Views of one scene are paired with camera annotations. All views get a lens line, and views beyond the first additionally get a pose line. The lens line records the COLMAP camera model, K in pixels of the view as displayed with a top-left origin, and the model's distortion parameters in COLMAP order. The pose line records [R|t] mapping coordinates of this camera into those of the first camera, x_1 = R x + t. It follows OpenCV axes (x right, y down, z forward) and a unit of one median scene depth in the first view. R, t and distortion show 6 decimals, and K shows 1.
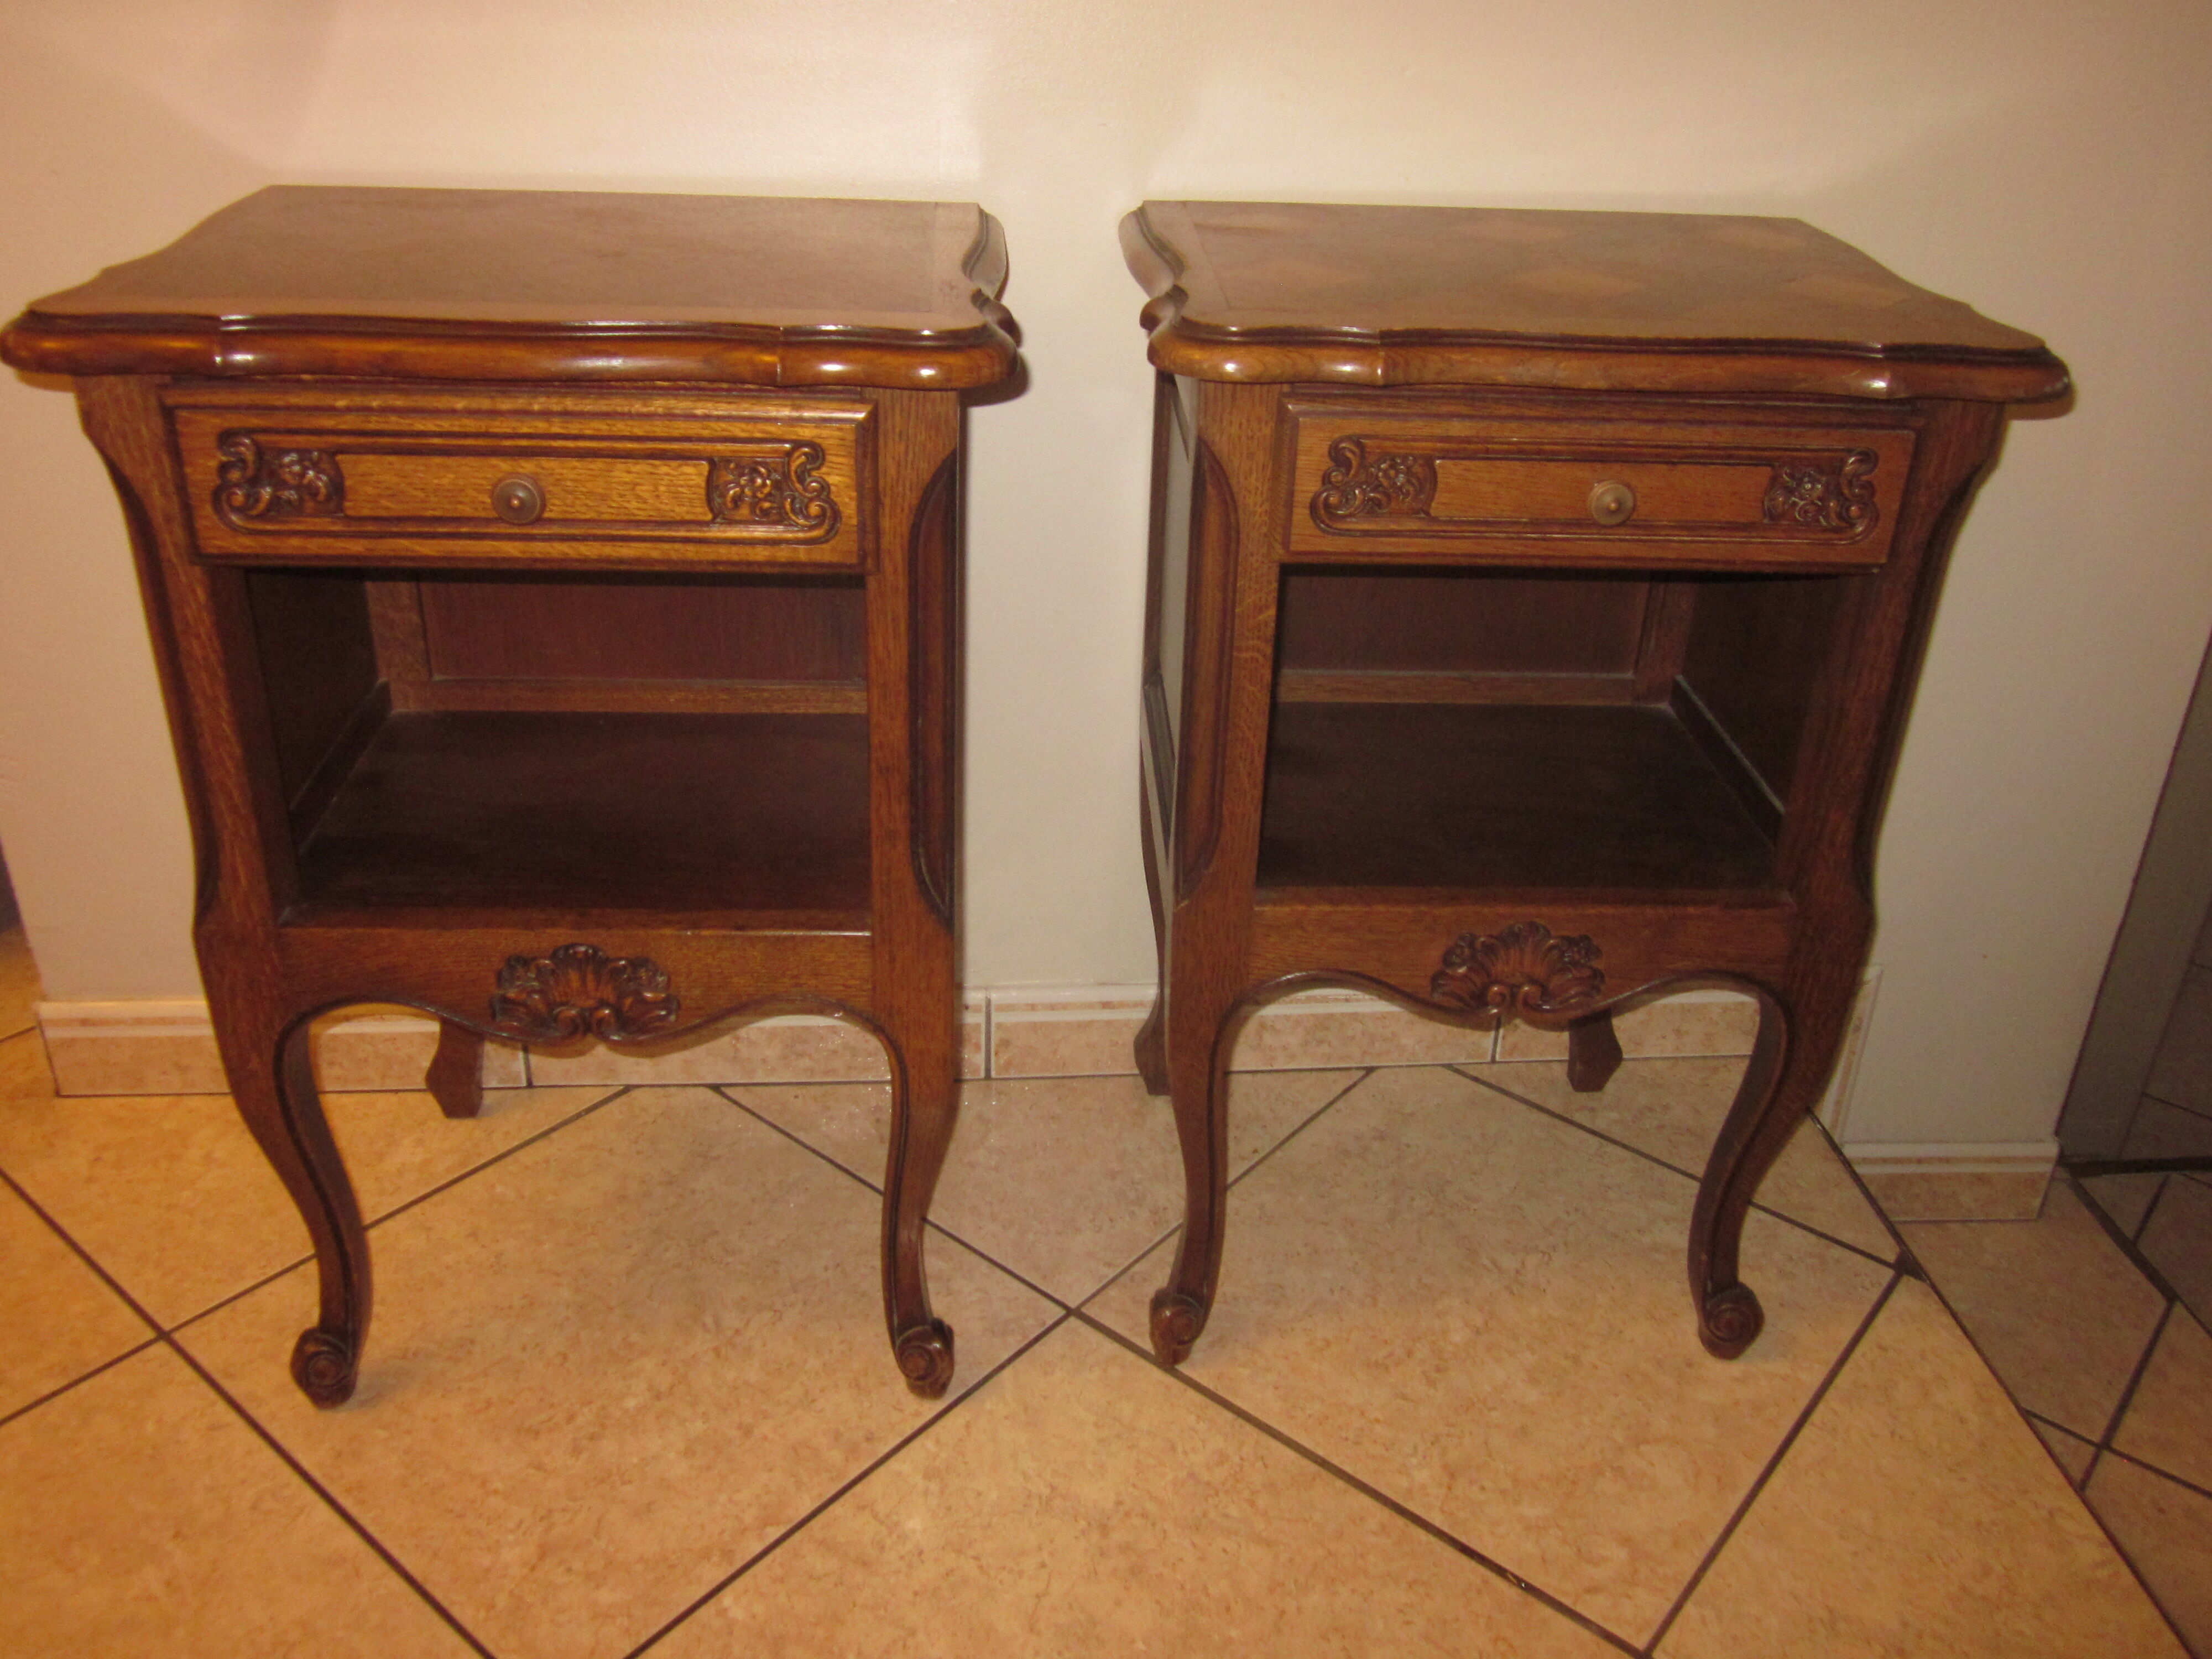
lens RADIAL K [[1808.2, 0, 1111.2], [0, 1808.2, 832.7], [0, 0, 1]] dist [-0.012126, 0.002271]
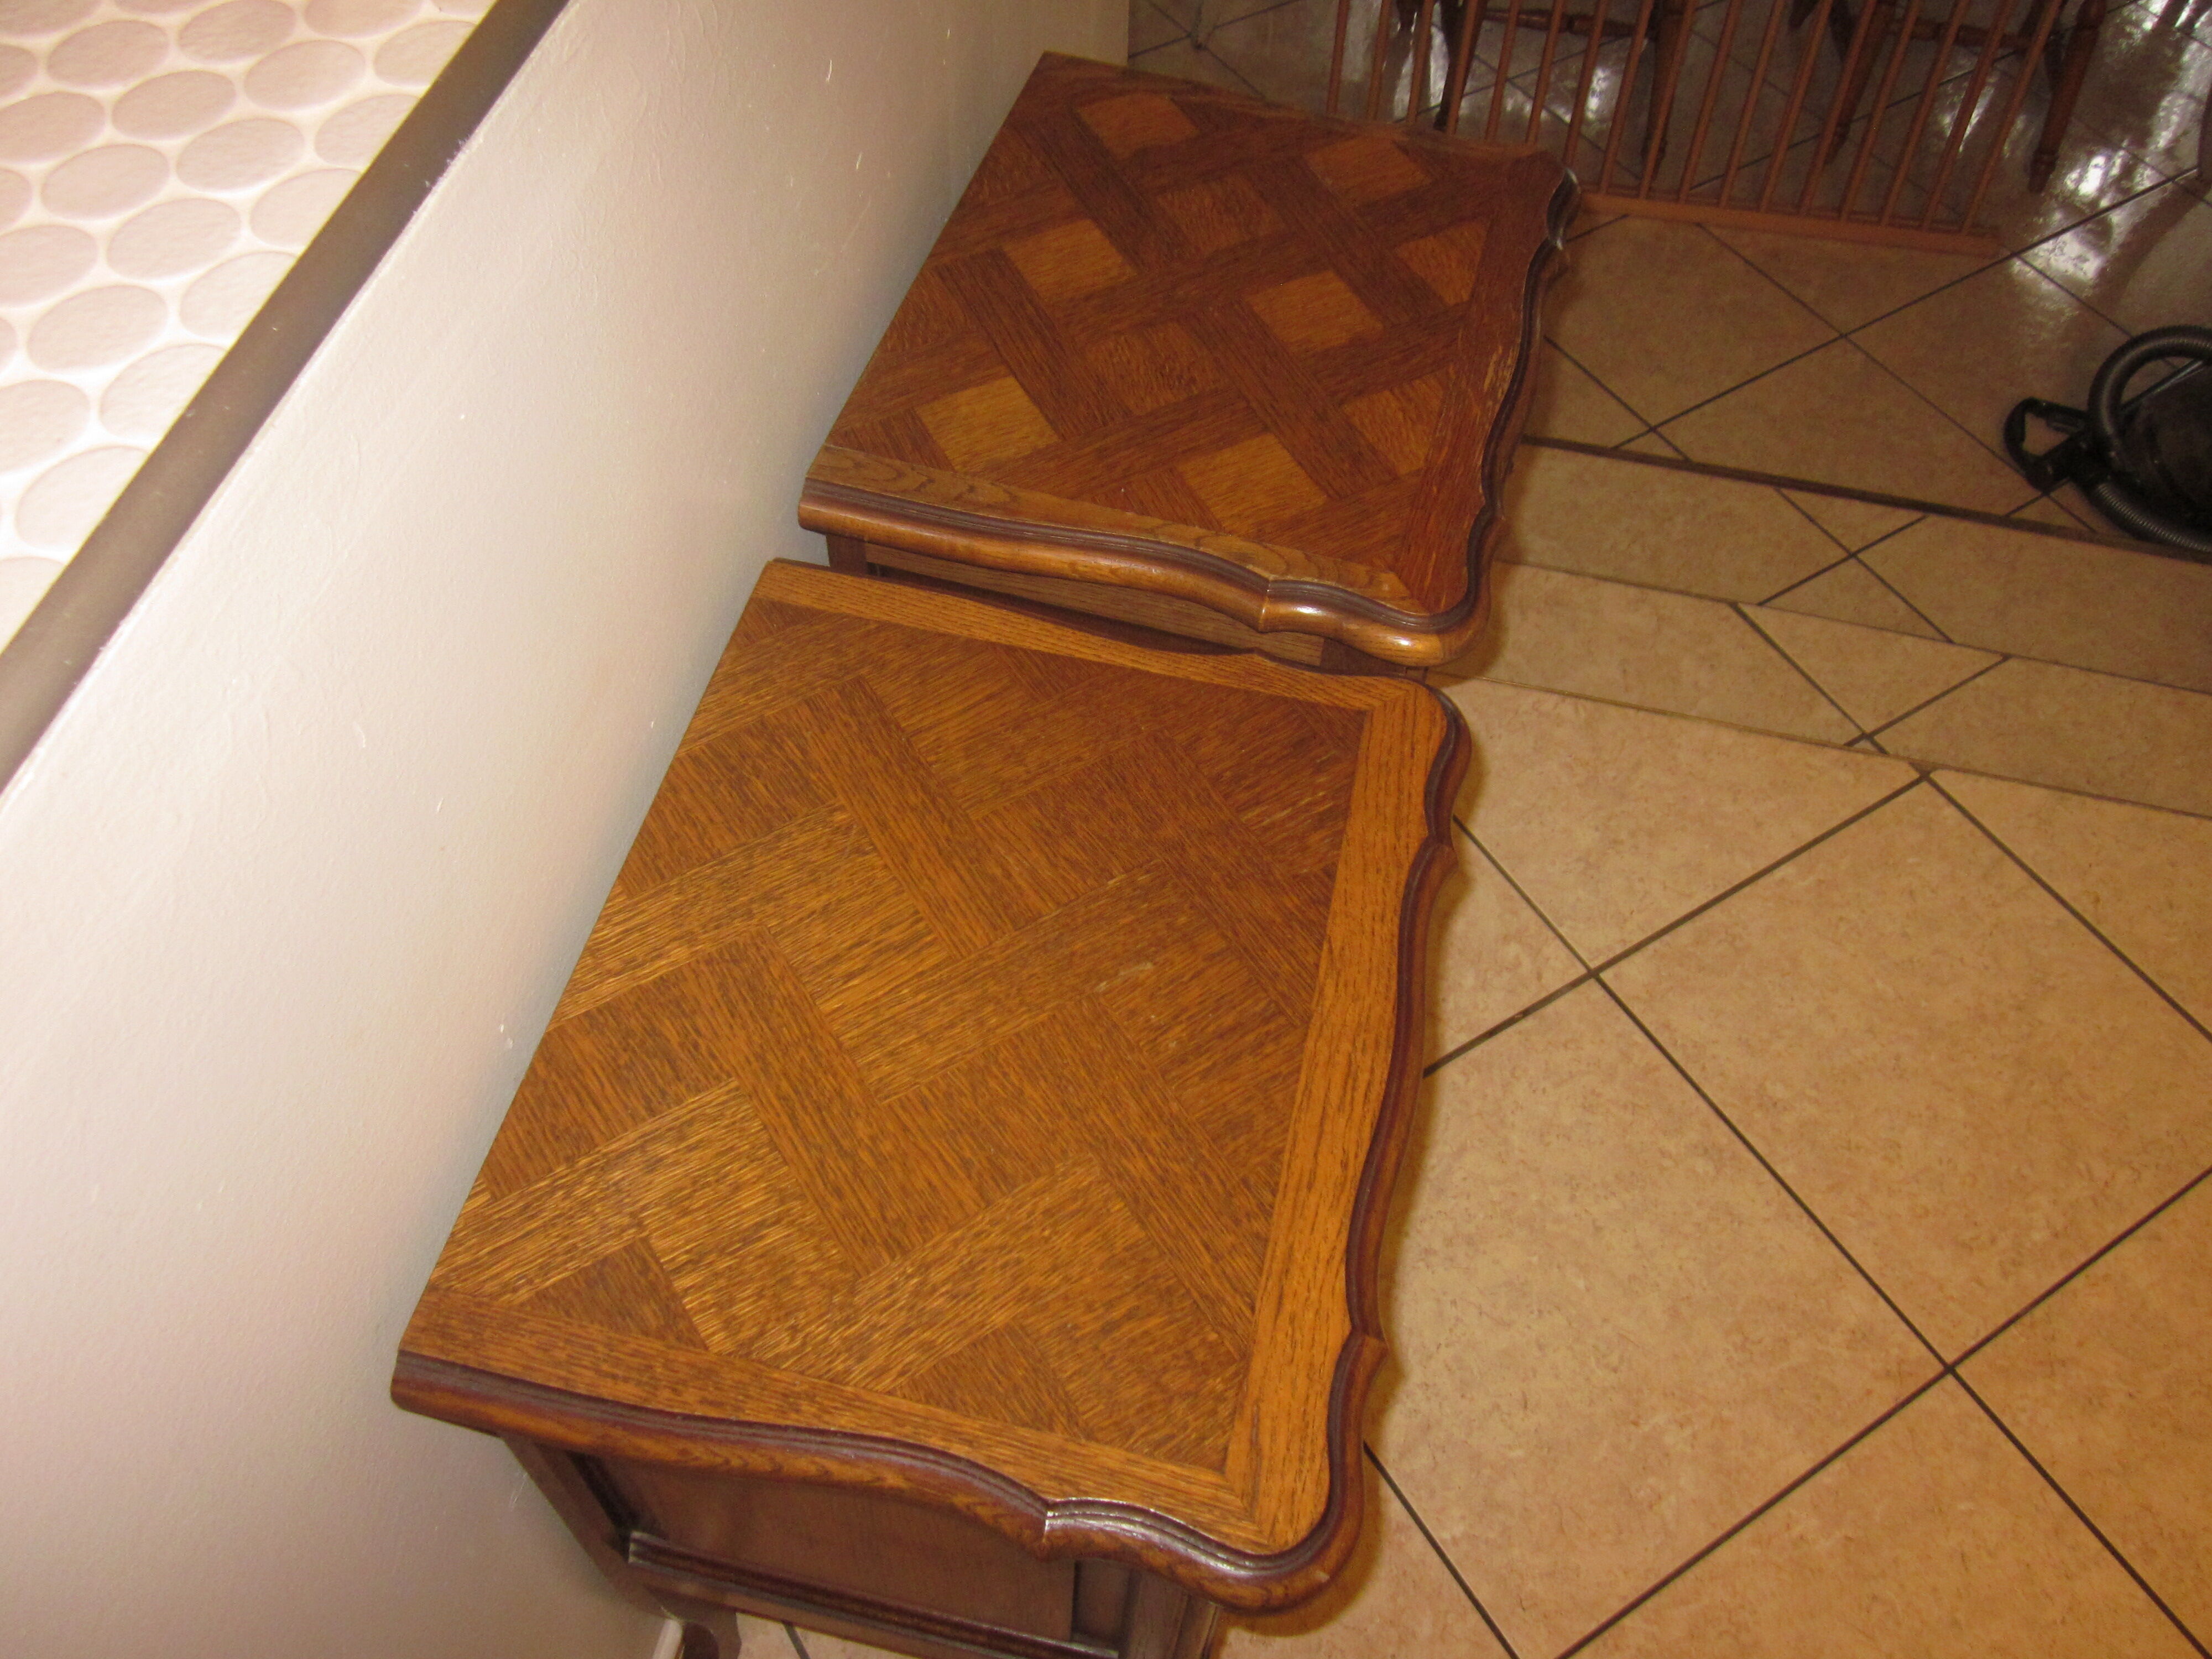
lens RADIAL K [[1808.2, 0, 1111.2], [0, 1808.2, 832.7], [0, 0, 1]] dist [-0.012126, 0.002271]
pose [[0.318444, -0.785187, 0.531107, -0.521756], [0.434465, 0.618856, 0.654414, -0.750475], [-0.842516, 0.022353, 0.538208, 0.445824]]
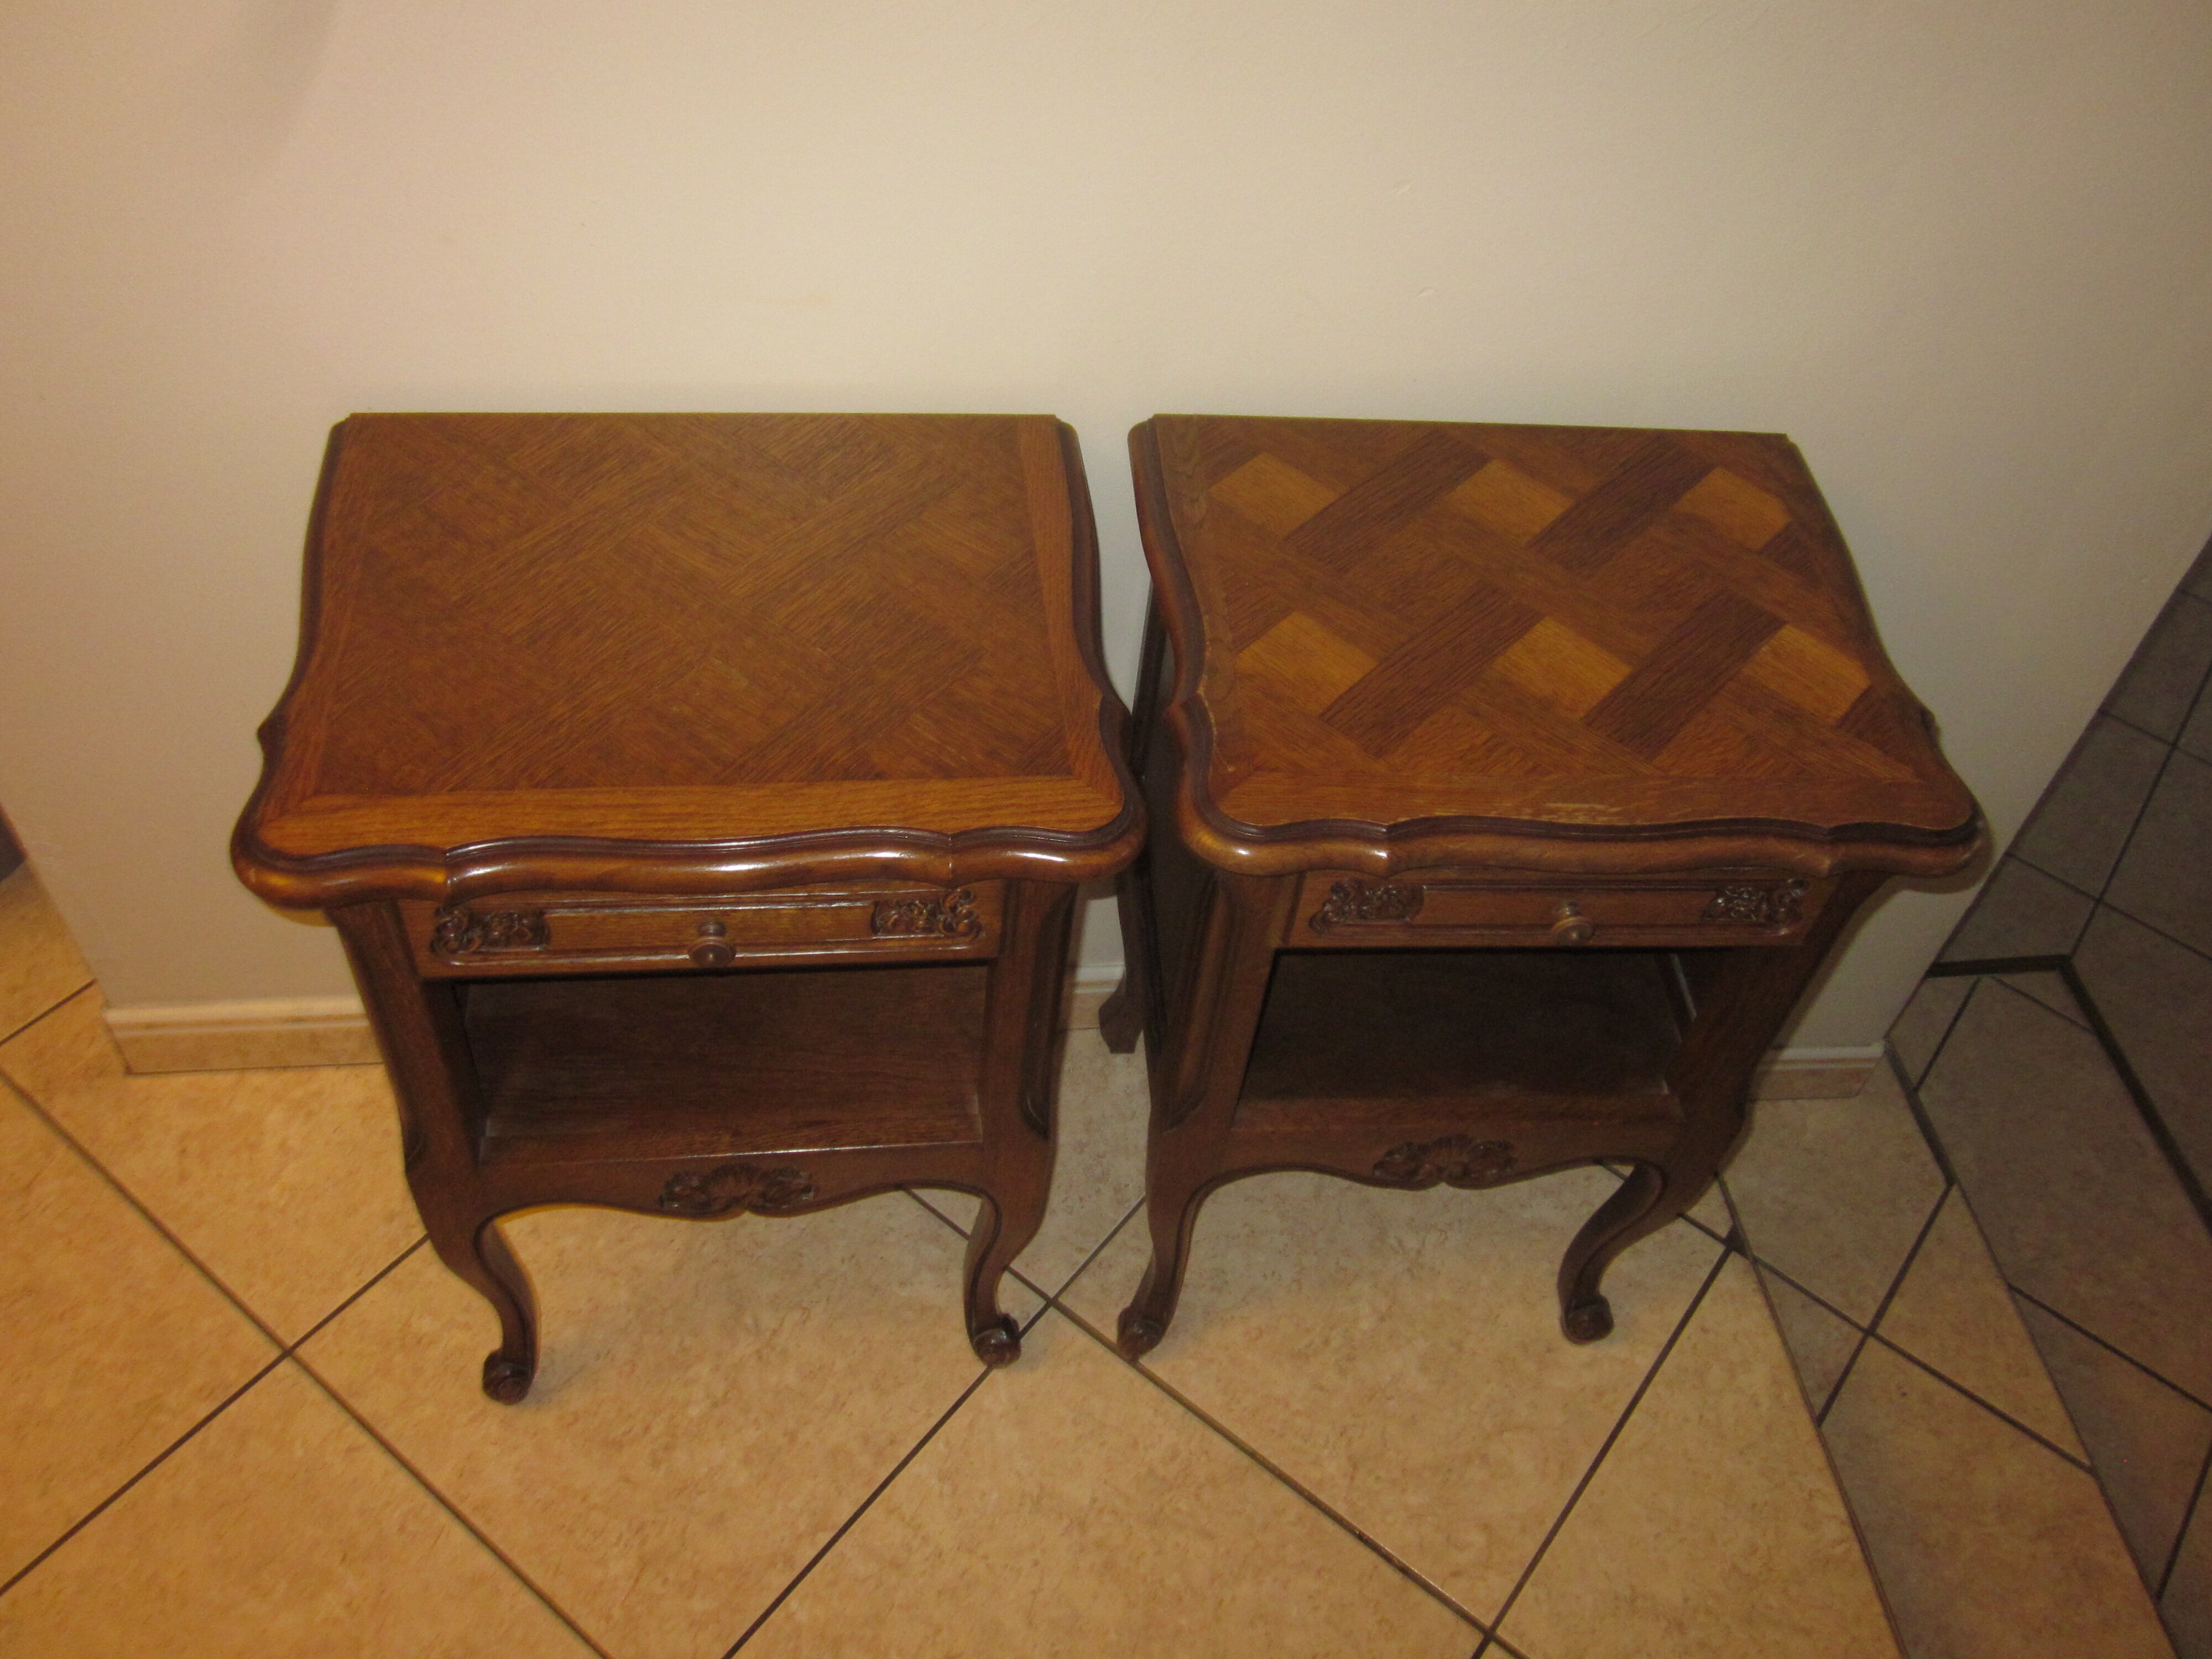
lens RADIAL K [[1813.4, 0, 1111.1], [0, 1813.4, 831.4], [0, 0, 1]] dist [-0.004551, -0.000260]
pose [[0.997938, 0.013503, 0.062751, -0.067497], [-0.034679, 0.936075, 0.350087, -0.497019], [-0.054013, -0.351541, 0.934613, -0.024066]]
